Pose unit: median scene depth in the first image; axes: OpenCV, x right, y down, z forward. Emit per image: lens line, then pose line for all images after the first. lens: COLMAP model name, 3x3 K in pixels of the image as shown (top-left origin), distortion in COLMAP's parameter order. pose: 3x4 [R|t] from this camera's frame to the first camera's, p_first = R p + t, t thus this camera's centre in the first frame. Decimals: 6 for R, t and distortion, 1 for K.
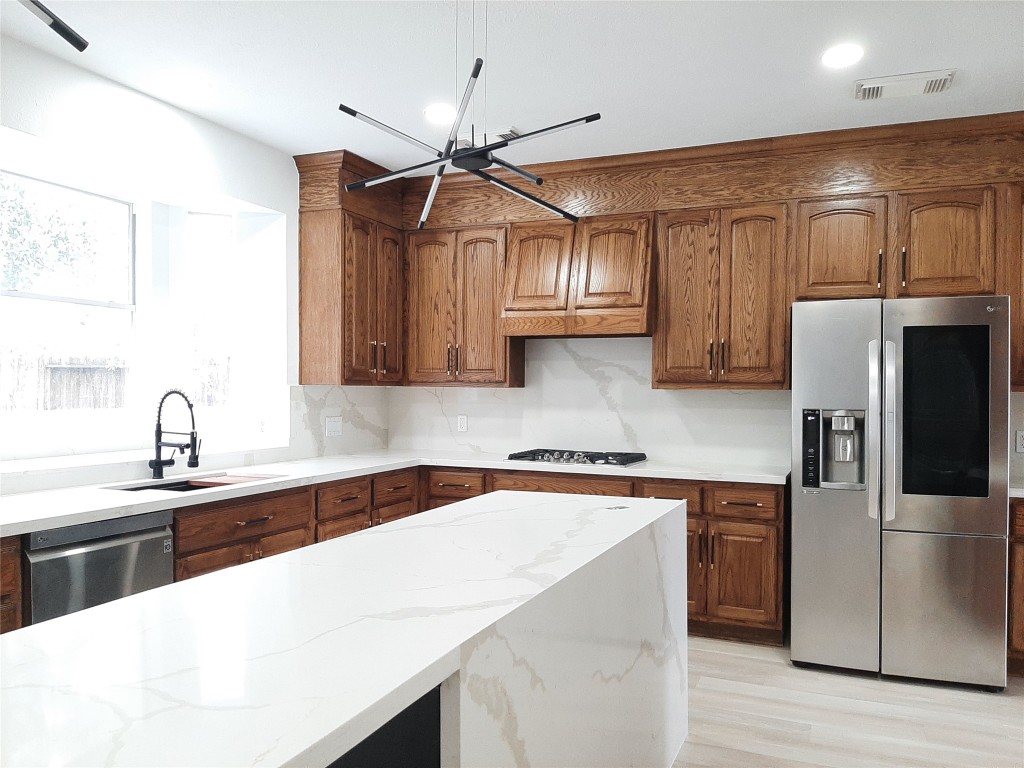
lens RADIAL K [[794.6, 0, 506.5], [0, 794.6, 400.0], [0, 0, 1]] dist [0.101300, -0.193916]
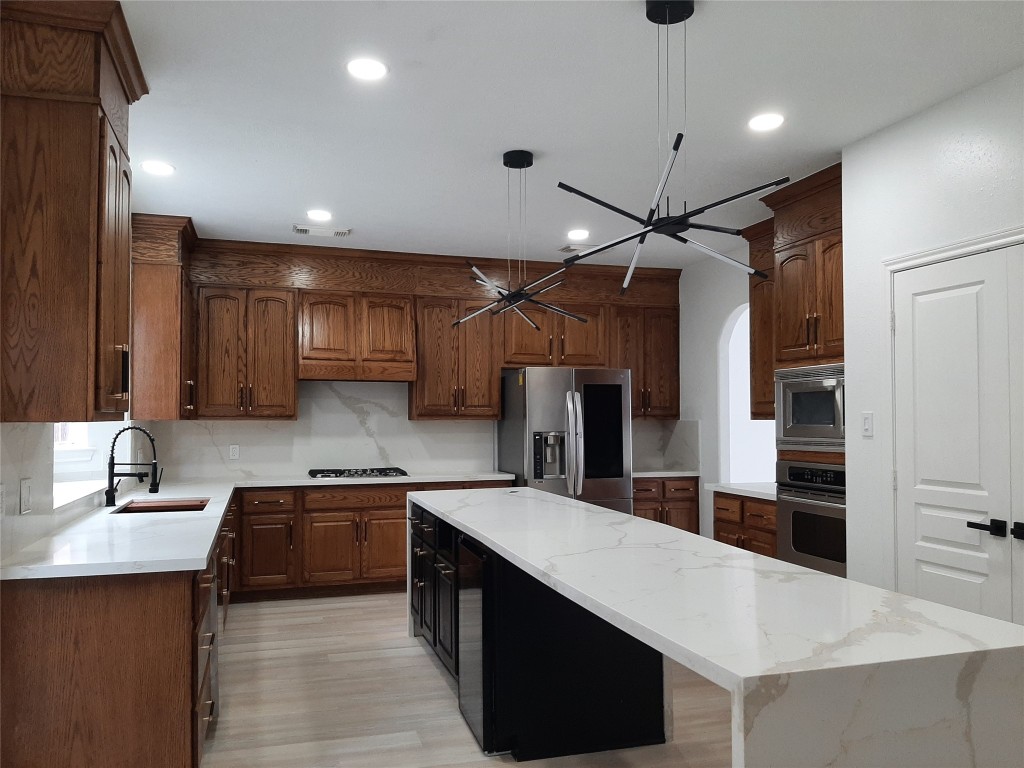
lens RADIAL K [[794.6, 0, 506.5], [0, 794.6, 400.0], [0, 0, 1]] dist [0.101300, -0.193916]
pose [[0.759967, 0.006081, 0.649933, -0.613662], [0.016316, 0.999463, -0.028430, -0.007258], [-0.649757, 0.032210, 0.759460, -0.172584]]
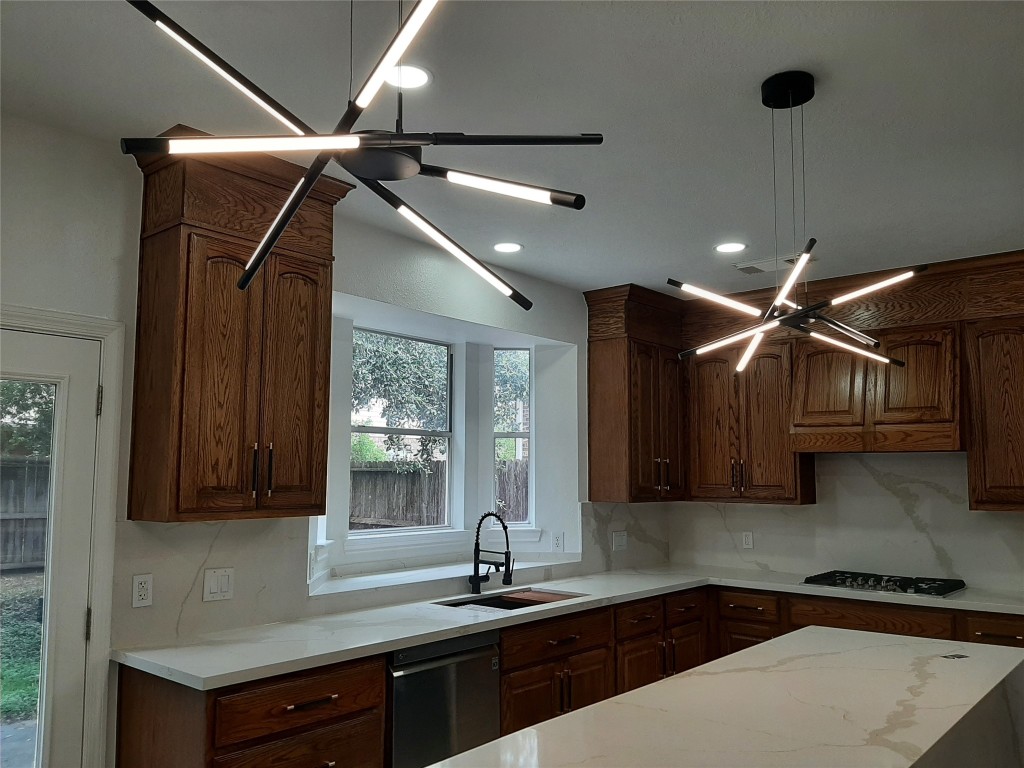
lens RADIAL K [[794.6, 0, 506.5], [0, 794.6, 400.0], [0, 0, 1]] dist [0.101300, -0.193916]
pose [[0.953626, -0.032159, -0.299271, -0.045221], [-0.001548, 0.993739, -0.111717, -0.036424], [0.300990, 0.107000, 0.947605, -0.050275]]
